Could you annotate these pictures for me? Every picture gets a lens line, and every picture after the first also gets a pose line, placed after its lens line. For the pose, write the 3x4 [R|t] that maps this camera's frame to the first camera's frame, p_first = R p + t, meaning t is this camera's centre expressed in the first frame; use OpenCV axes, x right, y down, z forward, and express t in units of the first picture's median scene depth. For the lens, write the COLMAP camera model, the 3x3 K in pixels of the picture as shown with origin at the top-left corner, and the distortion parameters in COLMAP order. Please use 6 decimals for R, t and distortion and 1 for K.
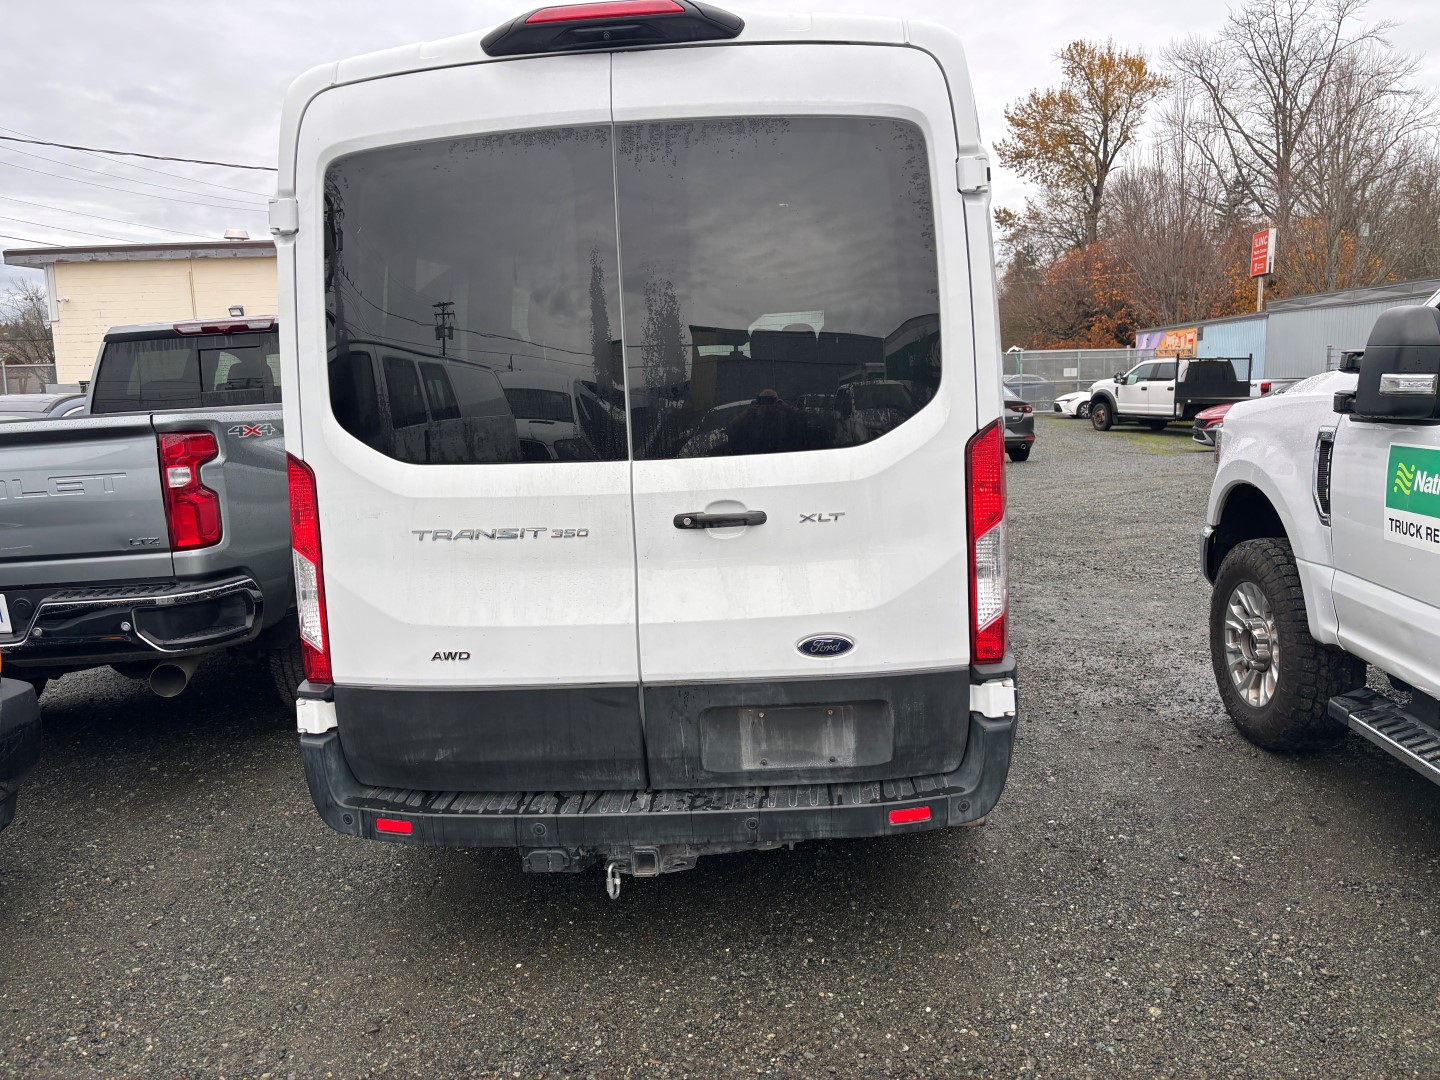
lens RADIAL K [[1195.1, 0, 720.2], [0, 1195.1, 494.3], [0, 0, 1]] dist [-0.008824, -0.006336]
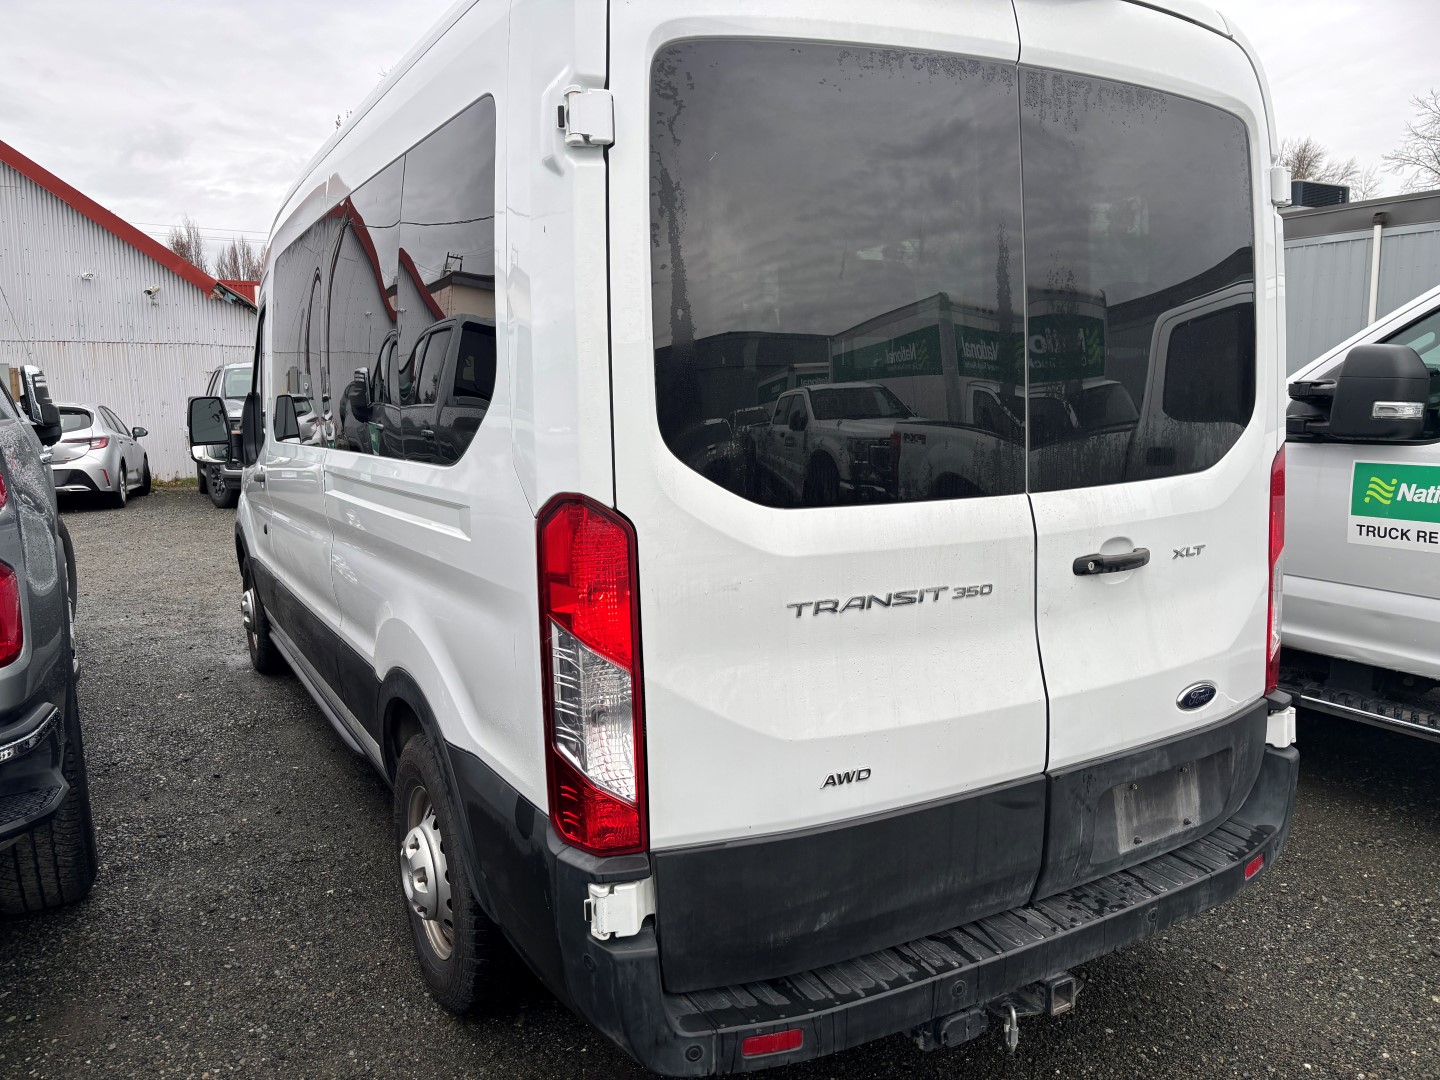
lens RADIAL K [[1166.0, 0, 720.3], [0, 1166.0, 493.2], [0, 0, 1]] dist [0.036676, -0.250242]
pose [[0.830032, -0.027035, 0.557060, -0.668187], [0.036171, 0.999331, -0.005397, -0.031275], [-0.556542, 0.024630, 0.830454, 0.467178]]
